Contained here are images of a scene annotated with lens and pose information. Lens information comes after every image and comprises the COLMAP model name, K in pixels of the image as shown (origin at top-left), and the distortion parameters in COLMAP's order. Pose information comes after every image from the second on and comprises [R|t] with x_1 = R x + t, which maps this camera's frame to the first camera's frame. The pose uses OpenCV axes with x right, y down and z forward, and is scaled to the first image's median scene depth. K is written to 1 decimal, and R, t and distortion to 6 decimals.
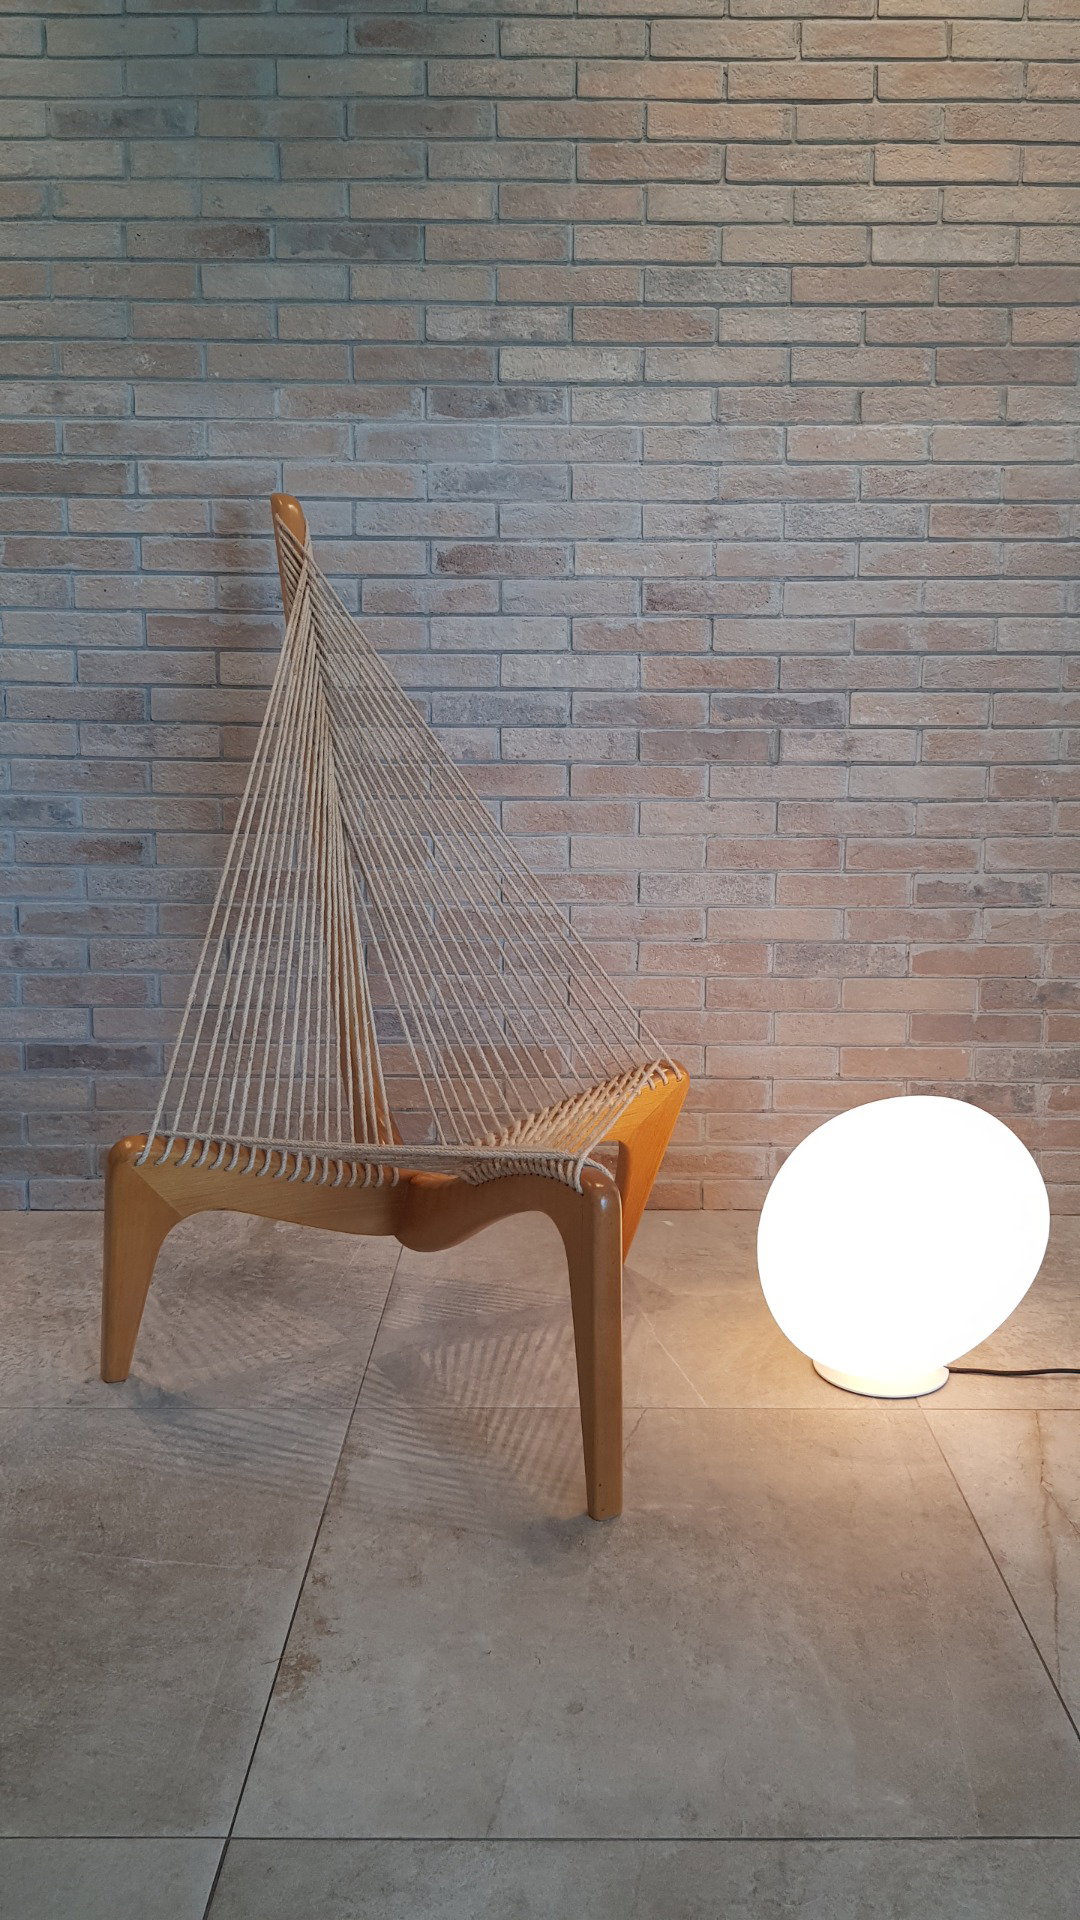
lens RADIAL K [[1526.9, 0, 586.9], [0, 1526.9, 903.0], [0, 0, 1]] dist [0.085580, -0.155532]
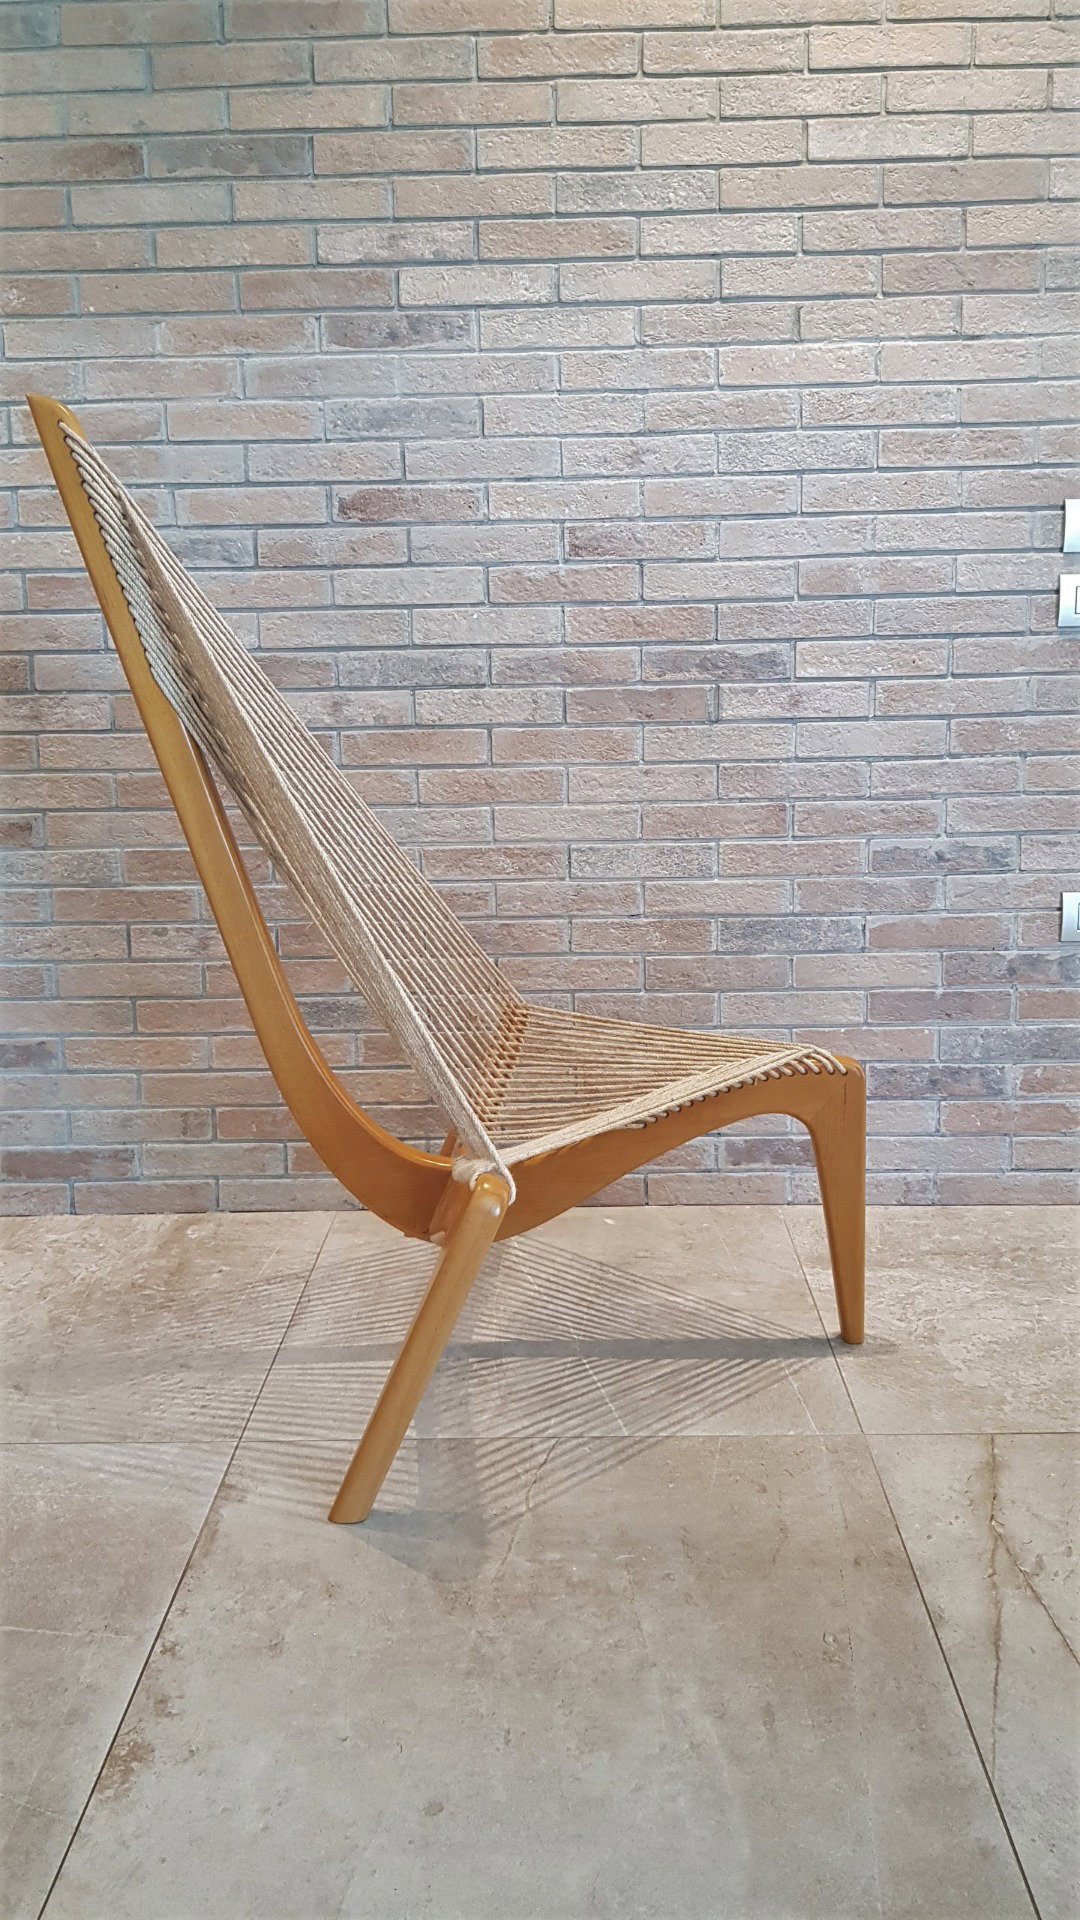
lens RADIAL K [[1523.8, 0, 562.4], [0, 1523.8, 917.3], [0, 0, 1]] dist [0.065079, -0.109258]
pose [[0.999418, -0.019650, -0.027878, 0.057366], [0.020543, 0.999273, 0.032126, -0.005864], [0.027227, -0.032680, 0.999095, 0.085214]]
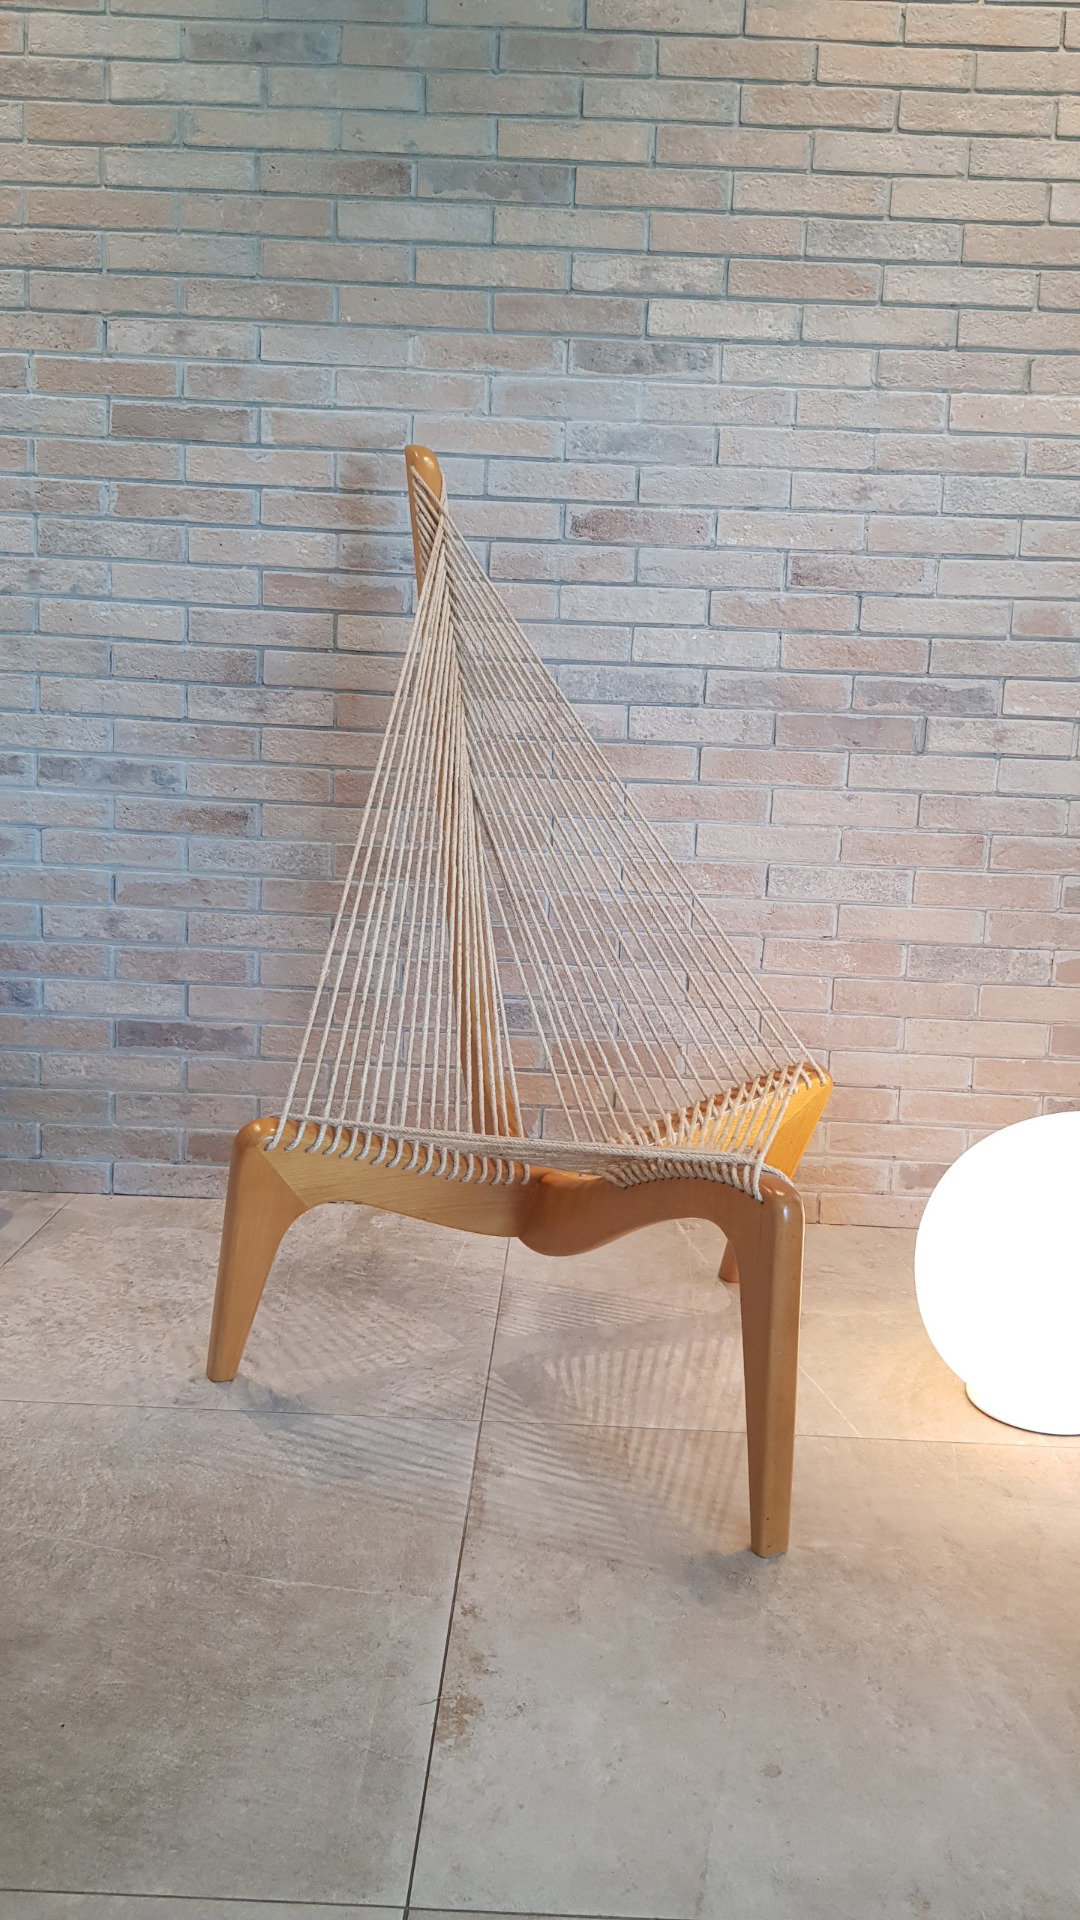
lens RADIAL K [[1524.6, 0, 580.1], [0, 1524.6, 915.6], [0, 0, 1]] dist [0.082374, -0.141825]
pose [[0.999219, 0.037838, -0.011423, -0.073765], [-0.037798, 0.999279, 0.003693, 0.013541], [0.011554, -0.003259, 0.999928, 0.057956]]
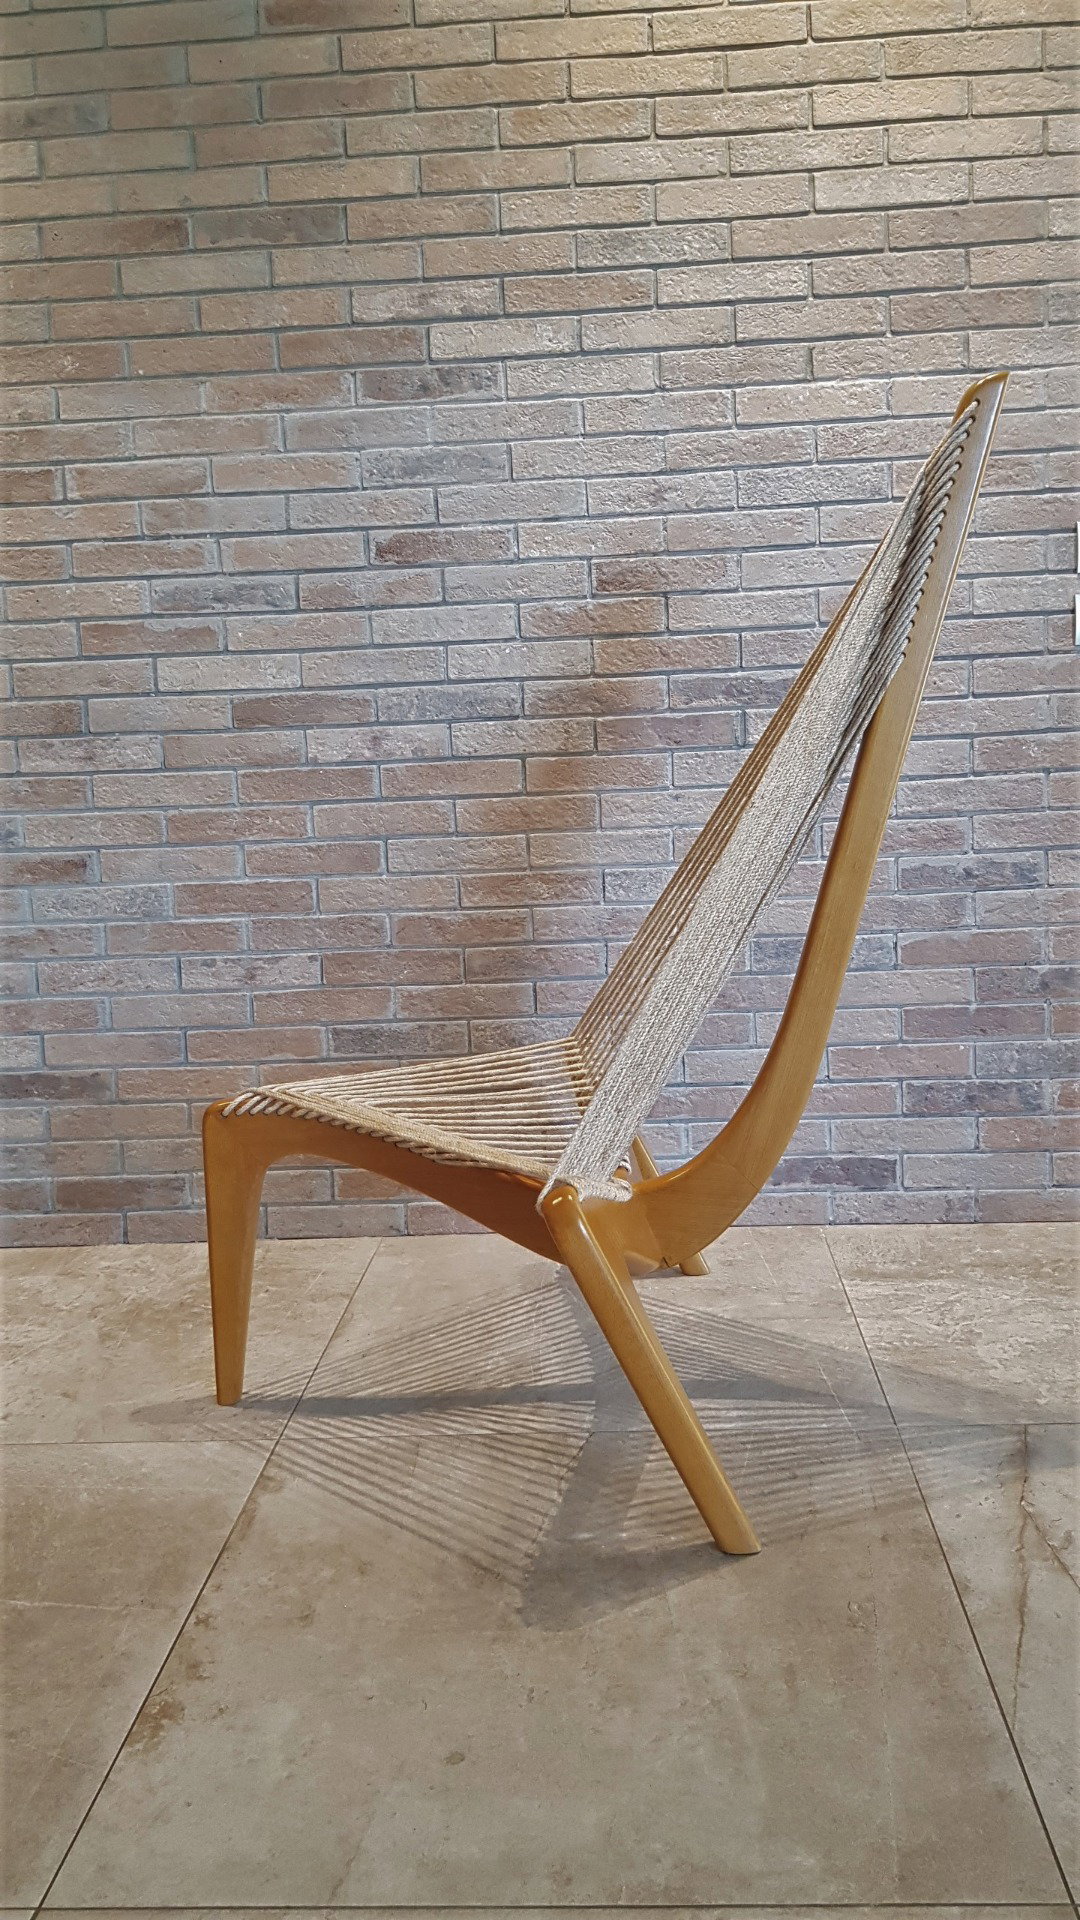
lens RADIAL K [[1524.6, 0, 580.1], [0, 1524.6, 915.6], [0, 0, 1]] dist [0.082374, -0.141825]
pose [[0.997254, -0.042213, -0.060841, 0.079641], [0.040357, 0.998691, -0.031422, 0.039719], [0.062088, 0.028881, 0.997653, 0.061733]]
